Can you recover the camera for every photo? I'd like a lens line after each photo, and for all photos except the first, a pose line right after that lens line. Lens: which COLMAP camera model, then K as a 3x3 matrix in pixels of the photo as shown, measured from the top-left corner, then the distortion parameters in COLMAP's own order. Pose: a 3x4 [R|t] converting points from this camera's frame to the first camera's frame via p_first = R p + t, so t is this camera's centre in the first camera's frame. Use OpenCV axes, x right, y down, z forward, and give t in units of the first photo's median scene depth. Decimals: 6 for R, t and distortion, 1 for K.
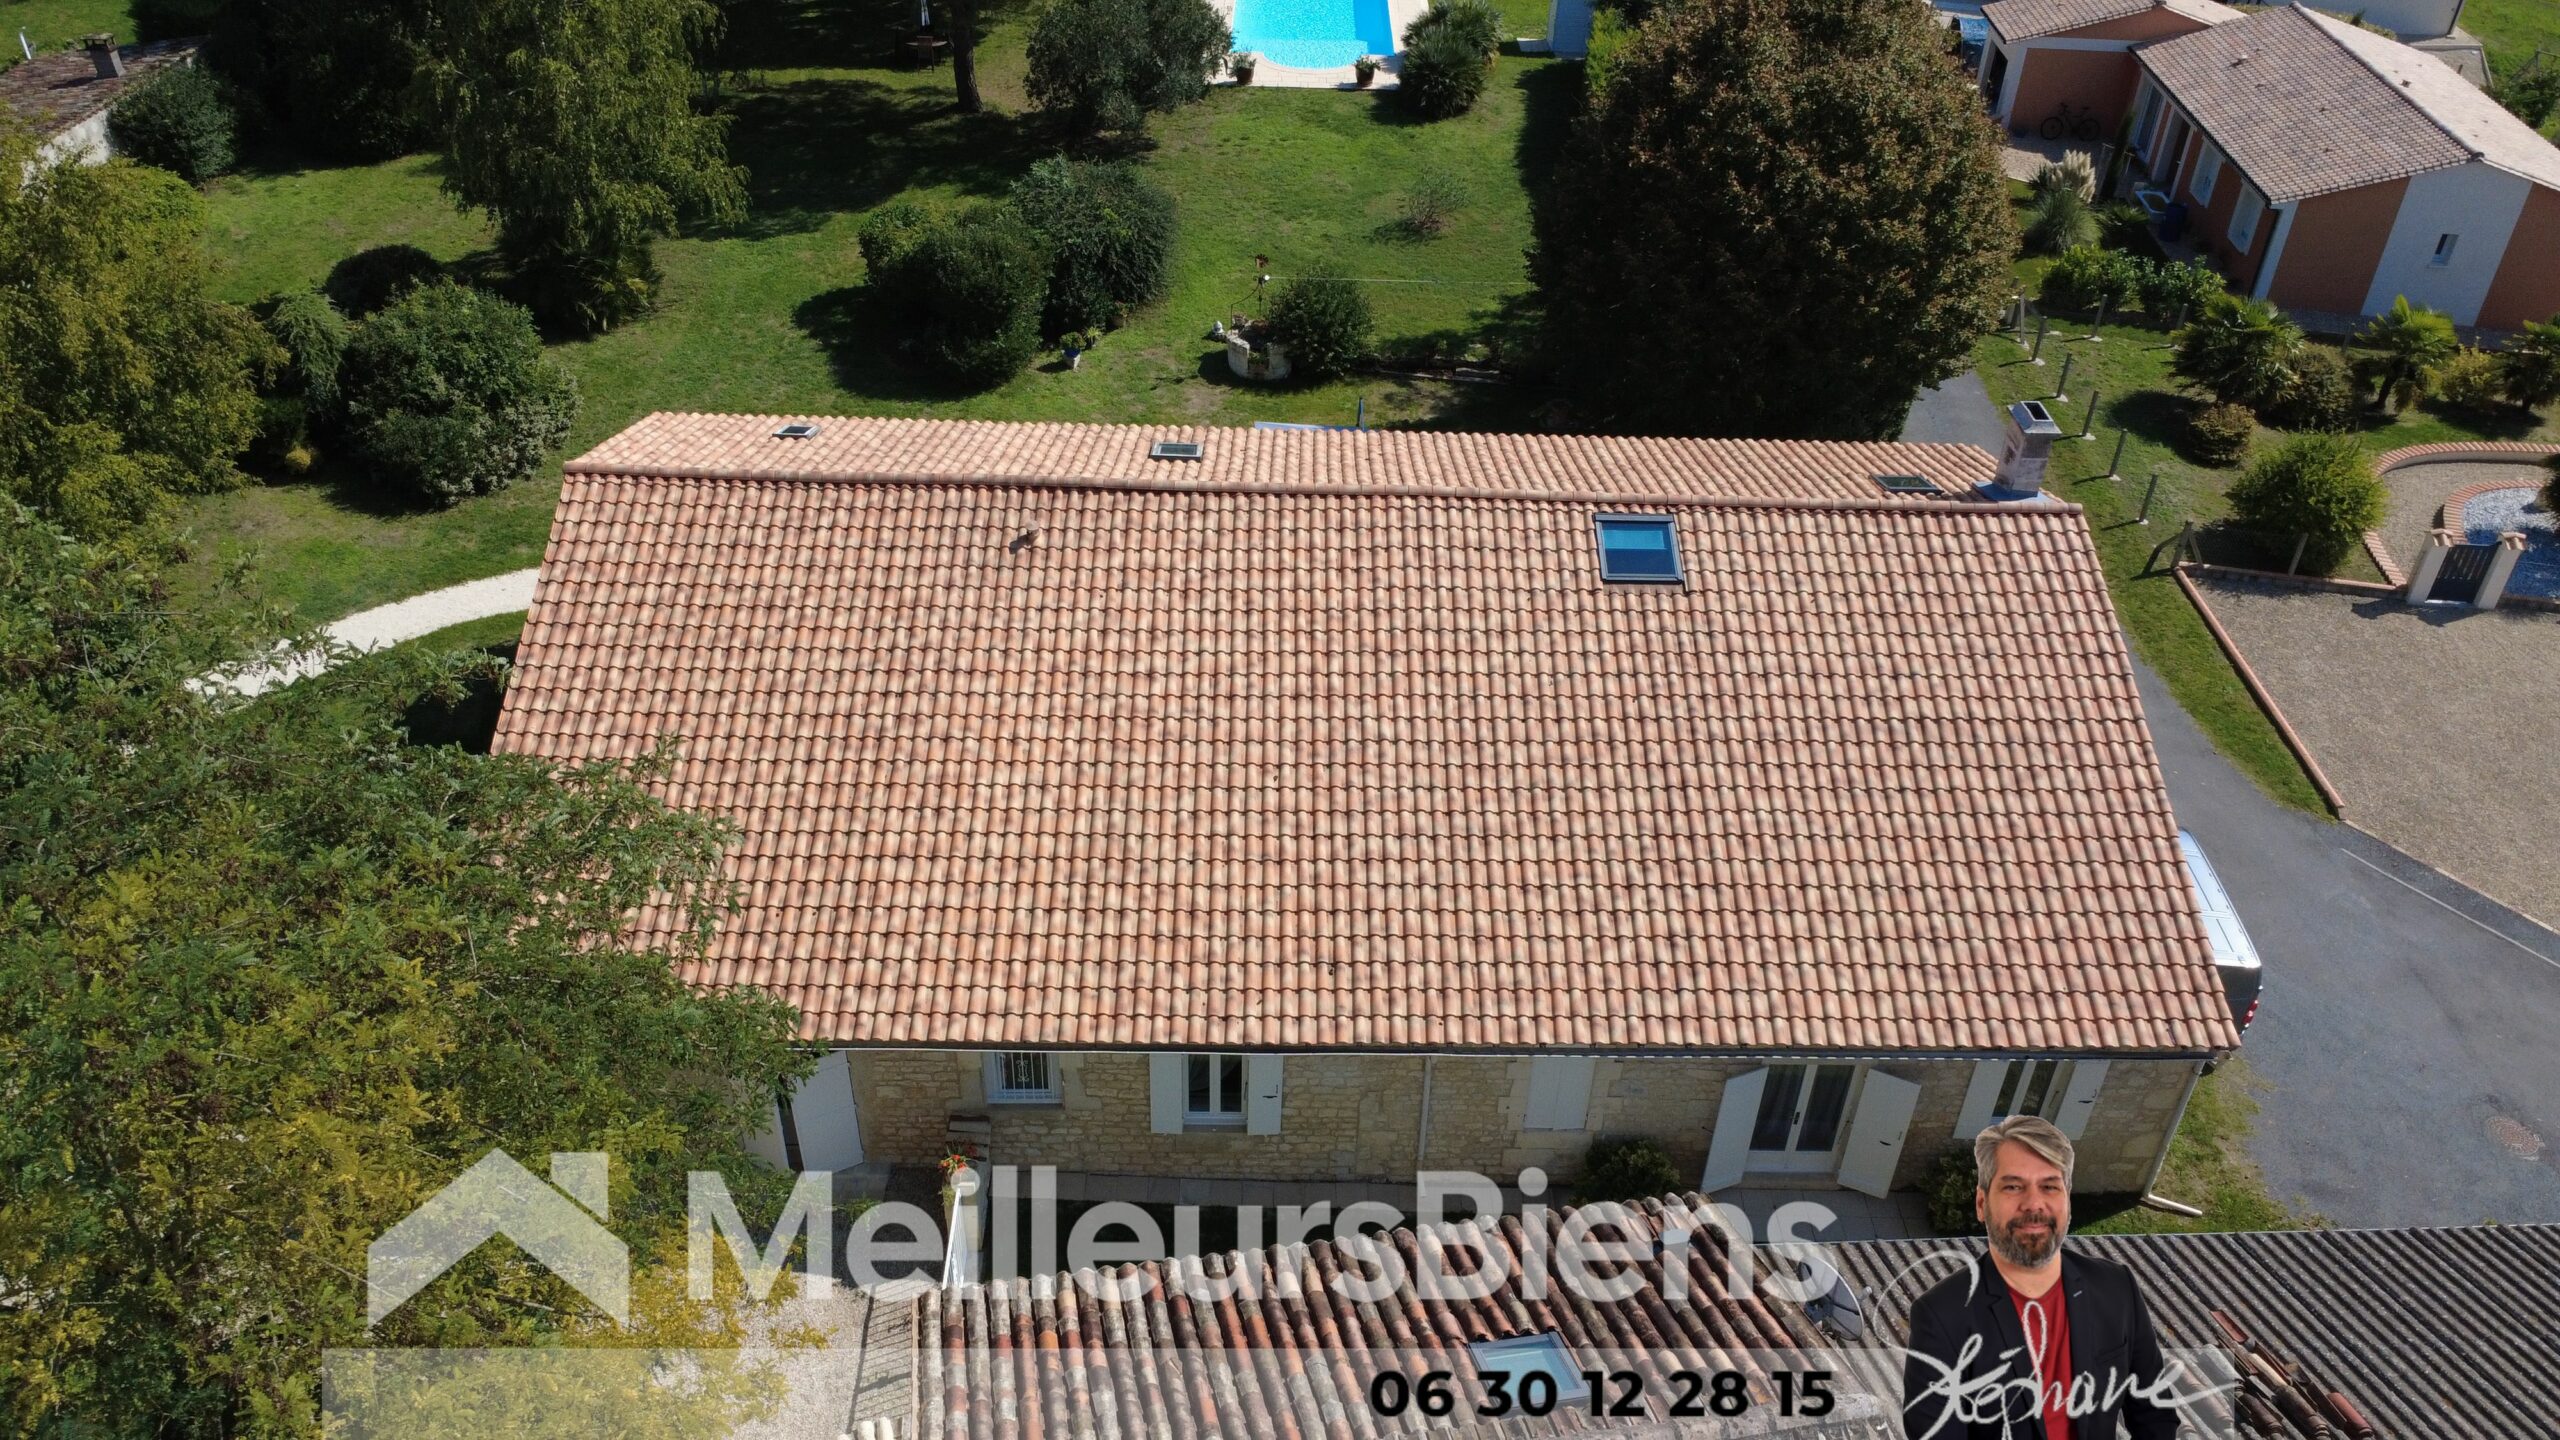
lens RADIAL K [[1923.5, 0, 1277.3], [0, 1923.5, 722.9], [0, 0, 1]] dist [0.002943, 0.004289]
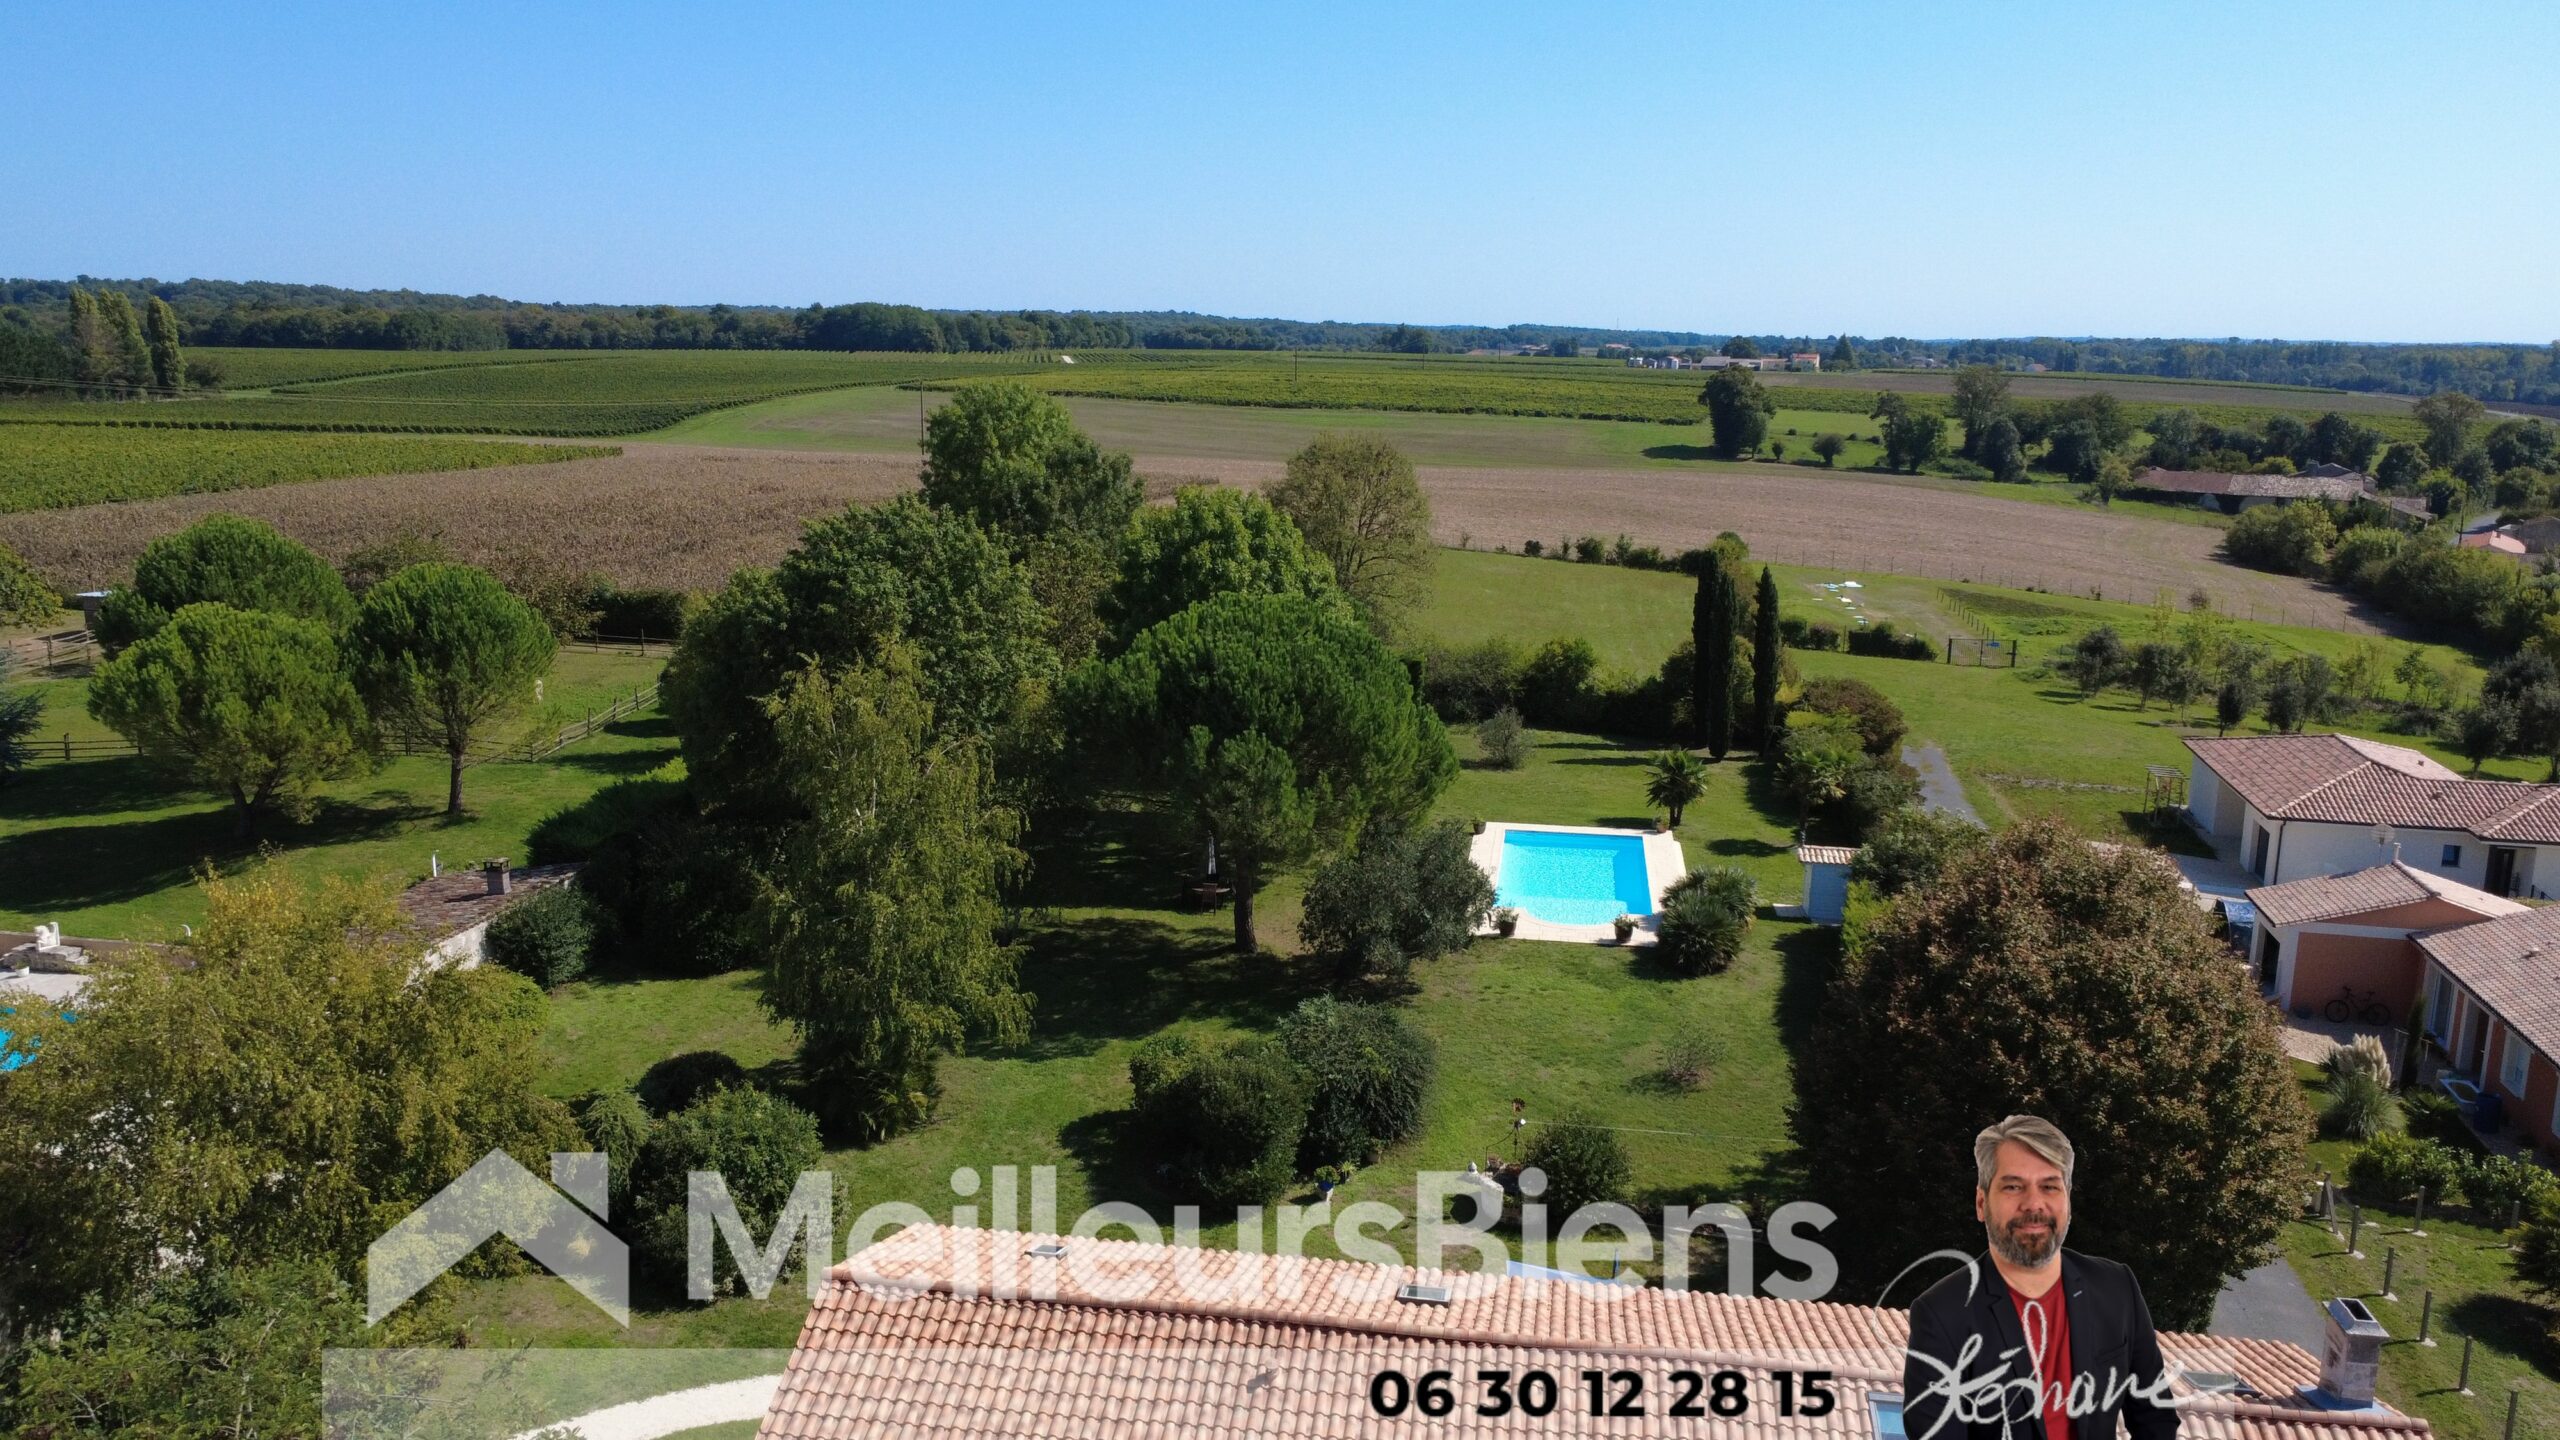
lens RADIAL K [[1923.5, 0, 1277.3], [0, 1923.5, 722.9], [0, 0, 1]] dist [0.002943, 0.004289]
pose [[0.990150, 0.022297, -0.138226, 0.002764], [-0.077631, 0.909018, -0.409462, 0.001133], [0.116520, 0.416159, 0.901795, -0.013723]]
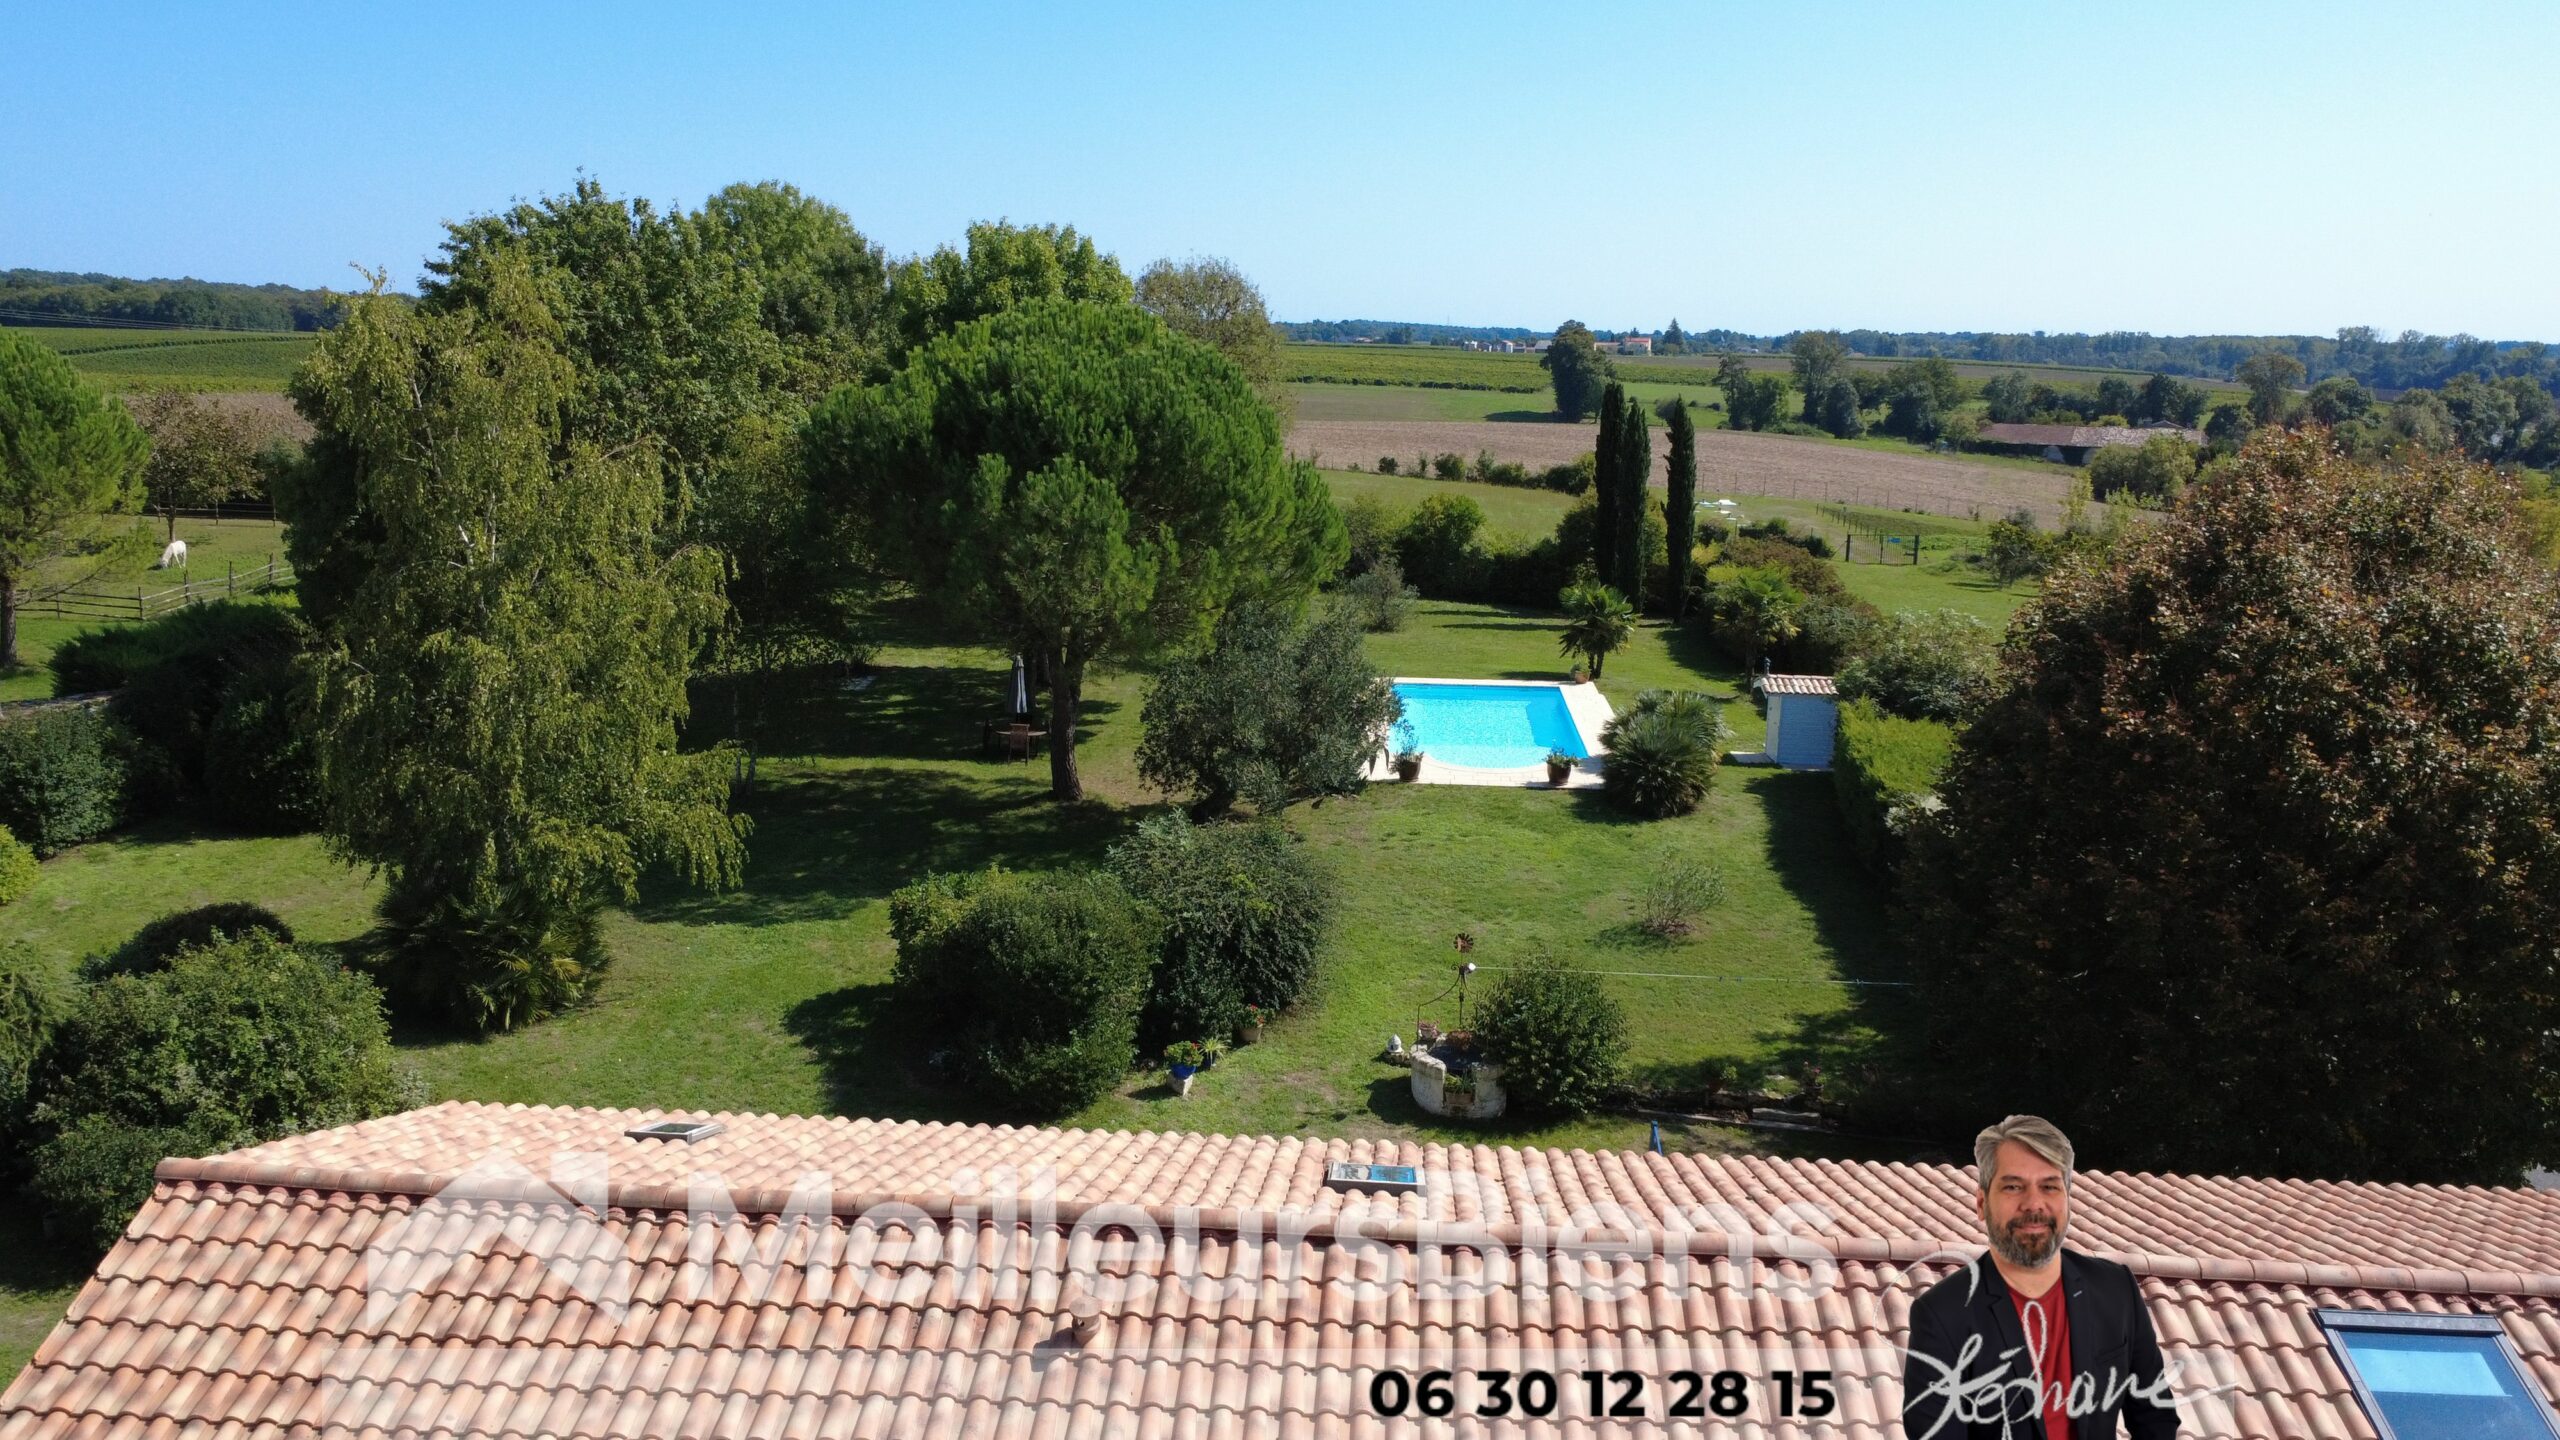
lens RADIAL K [[1923.3, 0, 1277.5], [0, 1923.3, 724.5], [0, 0, 1]] dist [0.003399, 0.000547]
pose [[0.998456, 0.005396, -0.055280, -0.058560], [-0.027784, 0.910322, -0.412967, -0.042023], [0.048095, 0.413865, 0.909067, 0.543955]]
